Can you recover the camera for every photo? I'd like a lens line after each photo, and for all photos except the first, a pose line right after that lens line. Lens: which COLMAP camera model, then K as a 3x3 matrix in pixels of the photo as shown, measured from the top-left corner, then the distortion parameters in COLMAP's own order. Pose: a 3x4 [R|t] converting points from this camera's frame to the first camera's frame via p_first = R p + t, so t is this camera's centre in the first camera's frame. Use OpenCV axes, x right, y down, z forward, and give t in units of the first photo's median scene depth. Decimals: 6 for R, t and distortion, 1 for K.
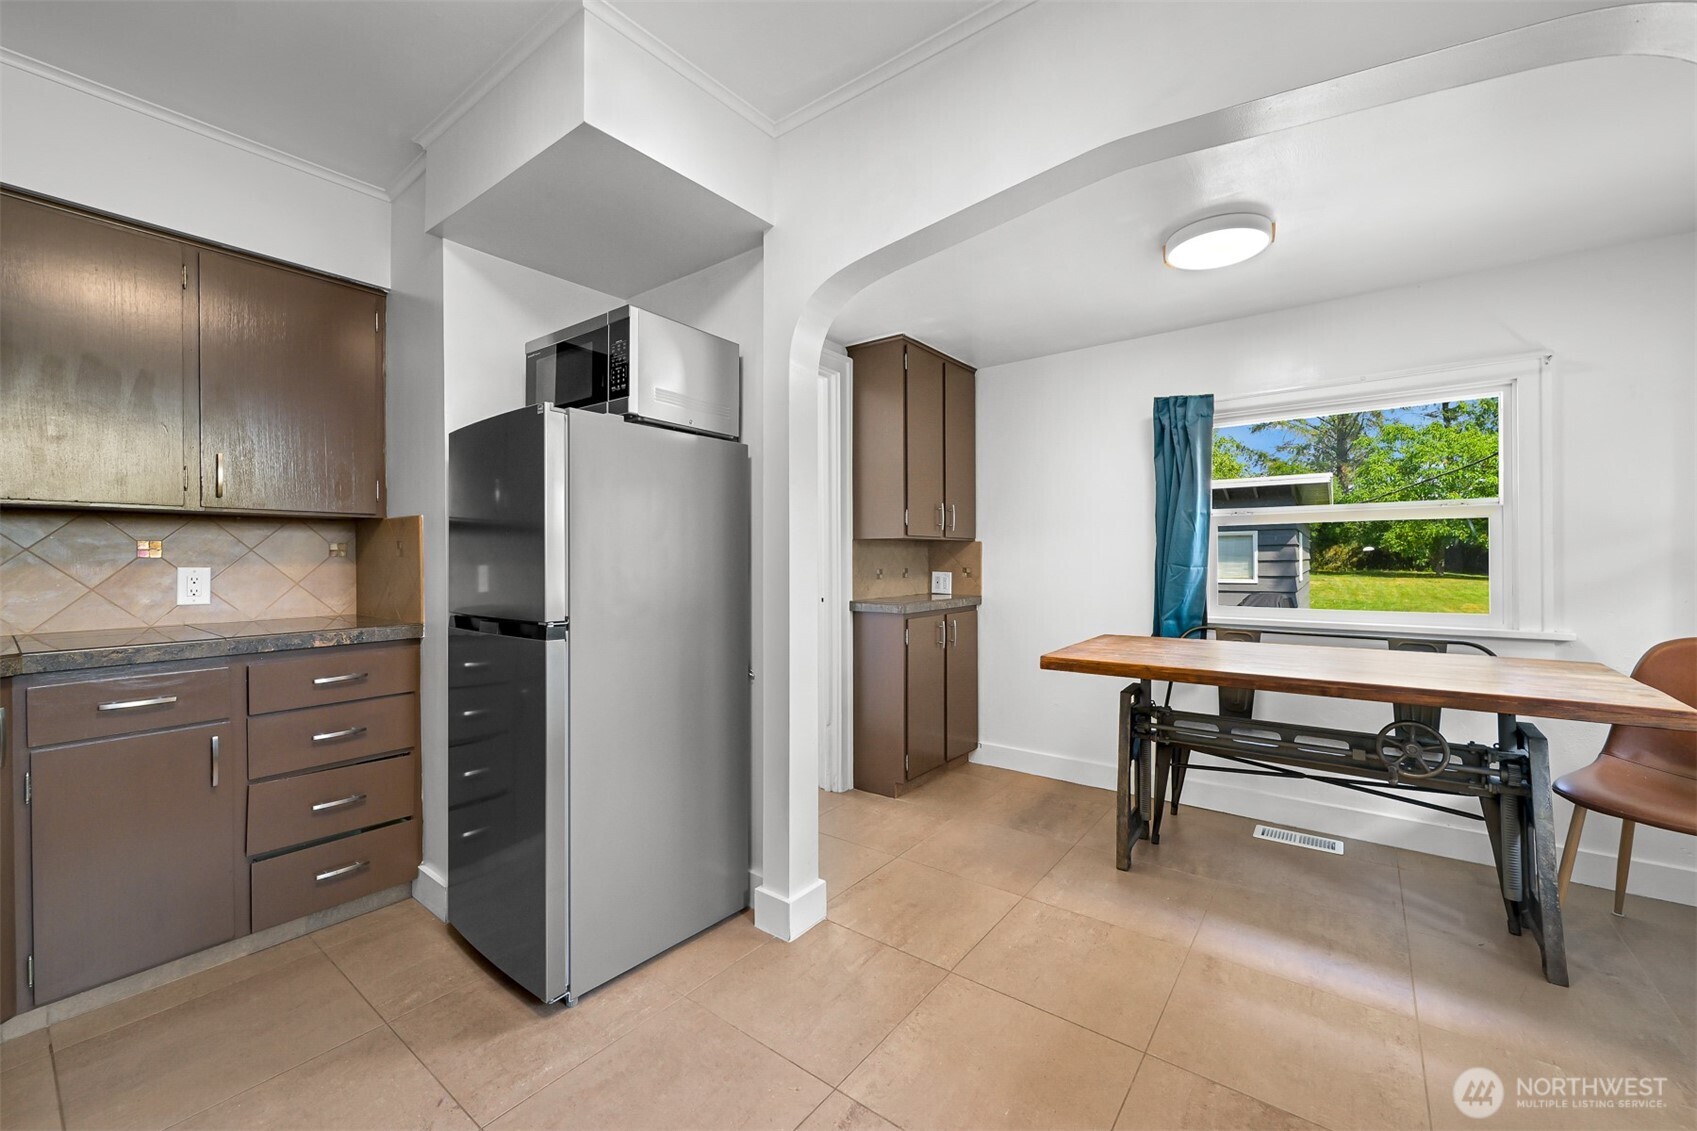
lens RADIAL K [[666.0, 0, 851.3], [0, 666.0, 556.8], [0, 0, 1]] dist [-0.002411, 0.000045]
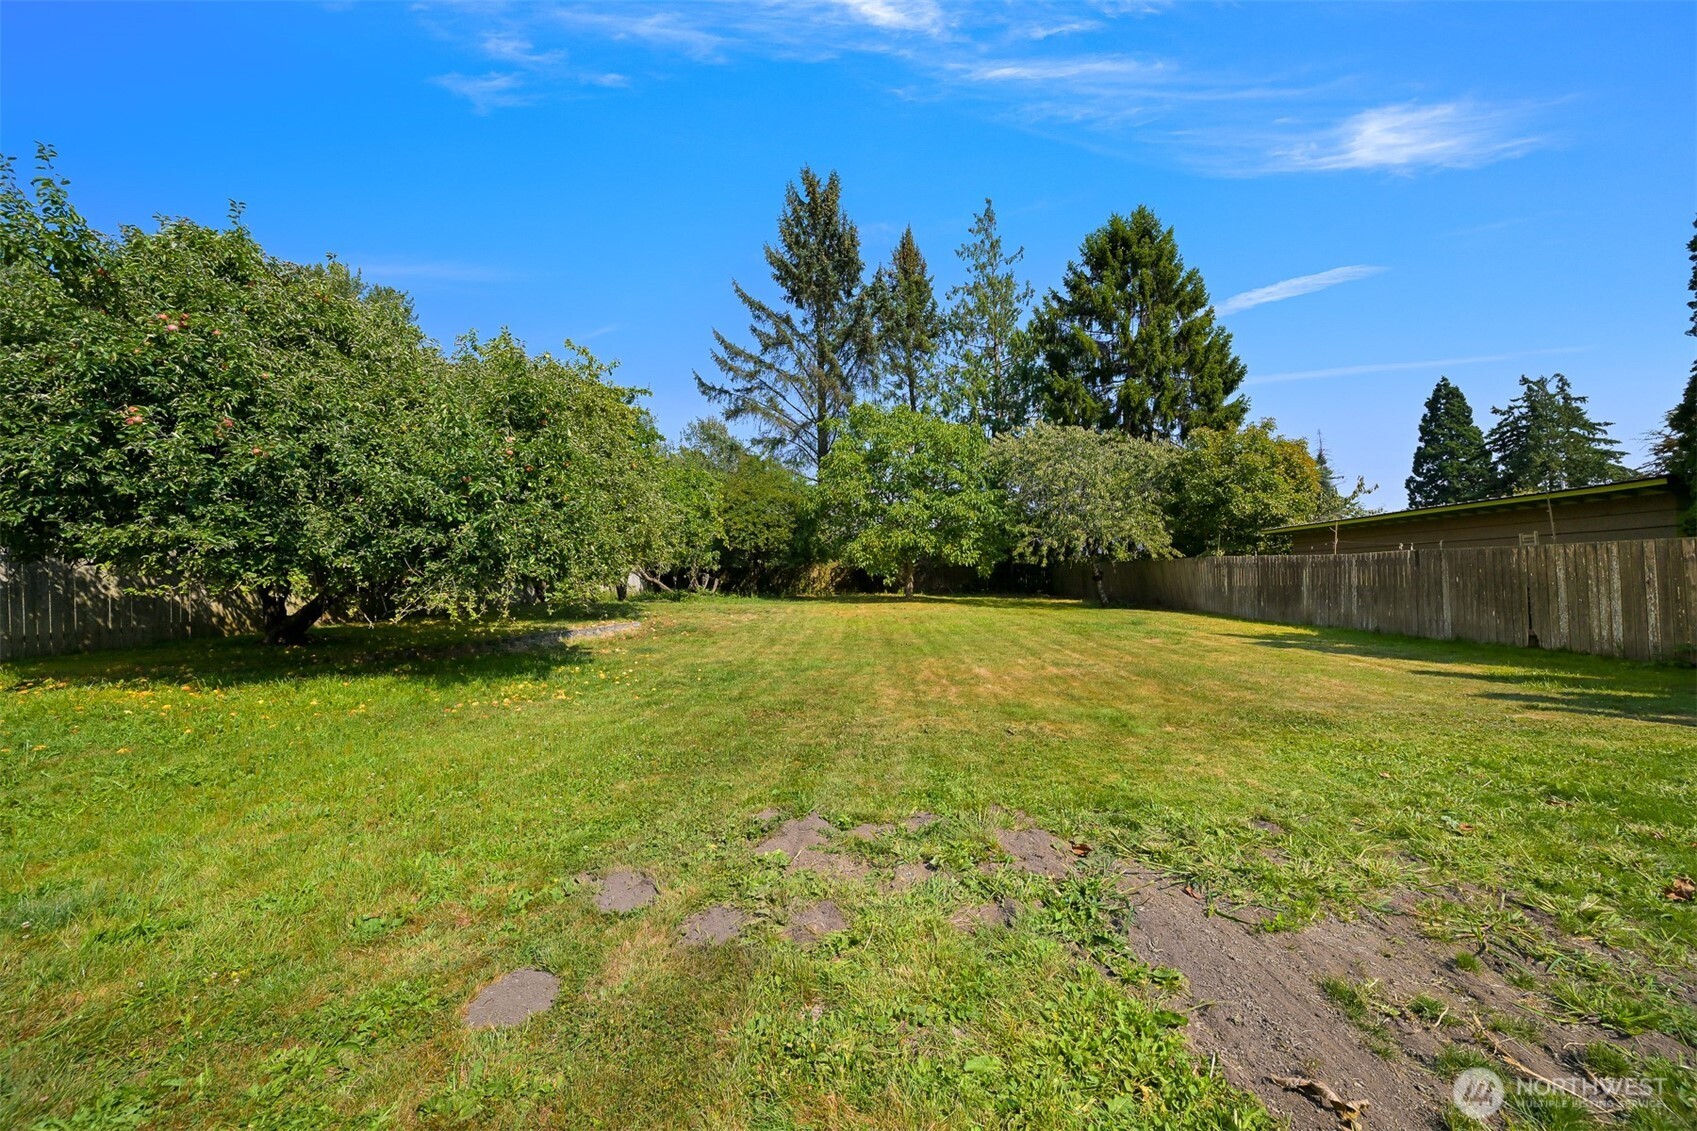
lens RADIAL K [[666.0, 0, 850.9], [0, 666.0, 566.0], [0, 0, 1]] dist [-0.002411, 0.000045]
pose [[0.810188, 0.000529, 0.586170, 0.374070], [0.015215, 0.999644, -0.021932, 0.005747], [-0.585972, 0.026687, 0.809892, 0.407103]]
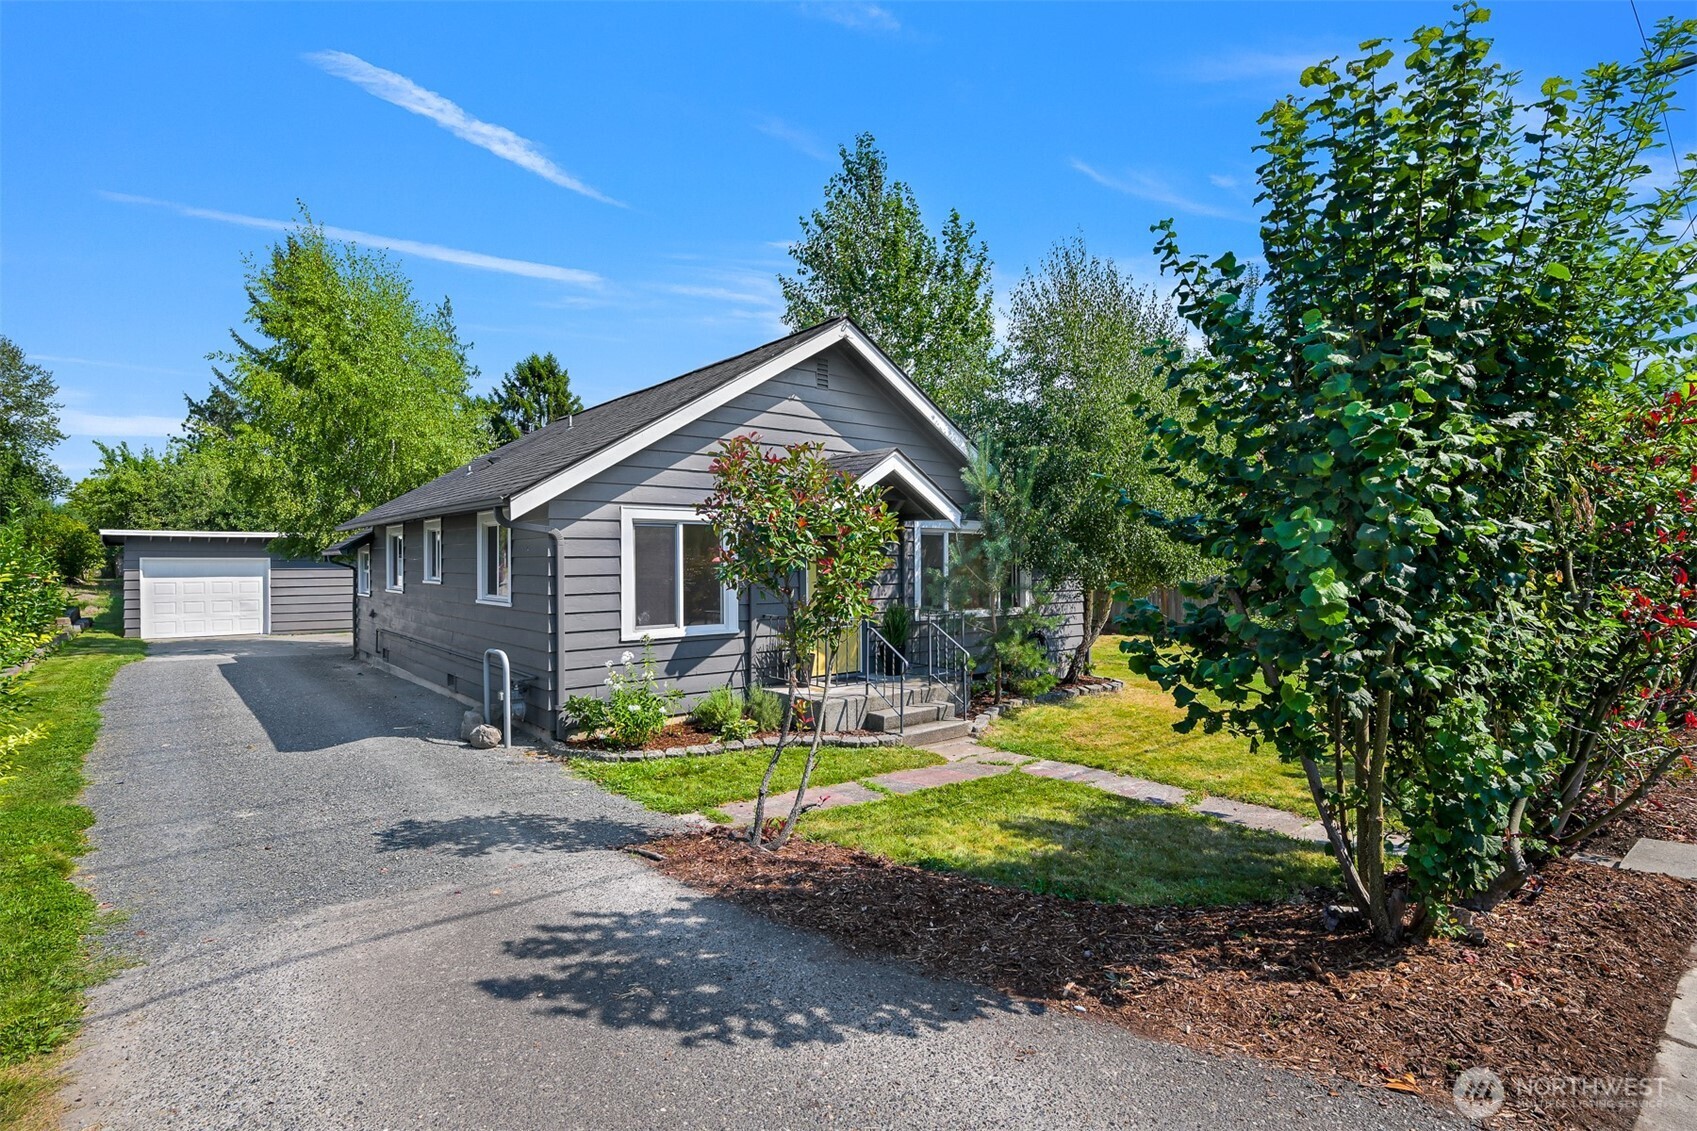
lens RADIAL K [[815.7, 0, 849.4], [0, 815.7, 564.1], [0, 0, 1]] dist [0.002016, 0.000162]
pose [[0.208212, -0.006085, 0.978065, -0.494459], [-0.004540, 0.999964, 0.007188, -0.019810], [-0.978073, -0.005937, 0.208177, -0.186445]]
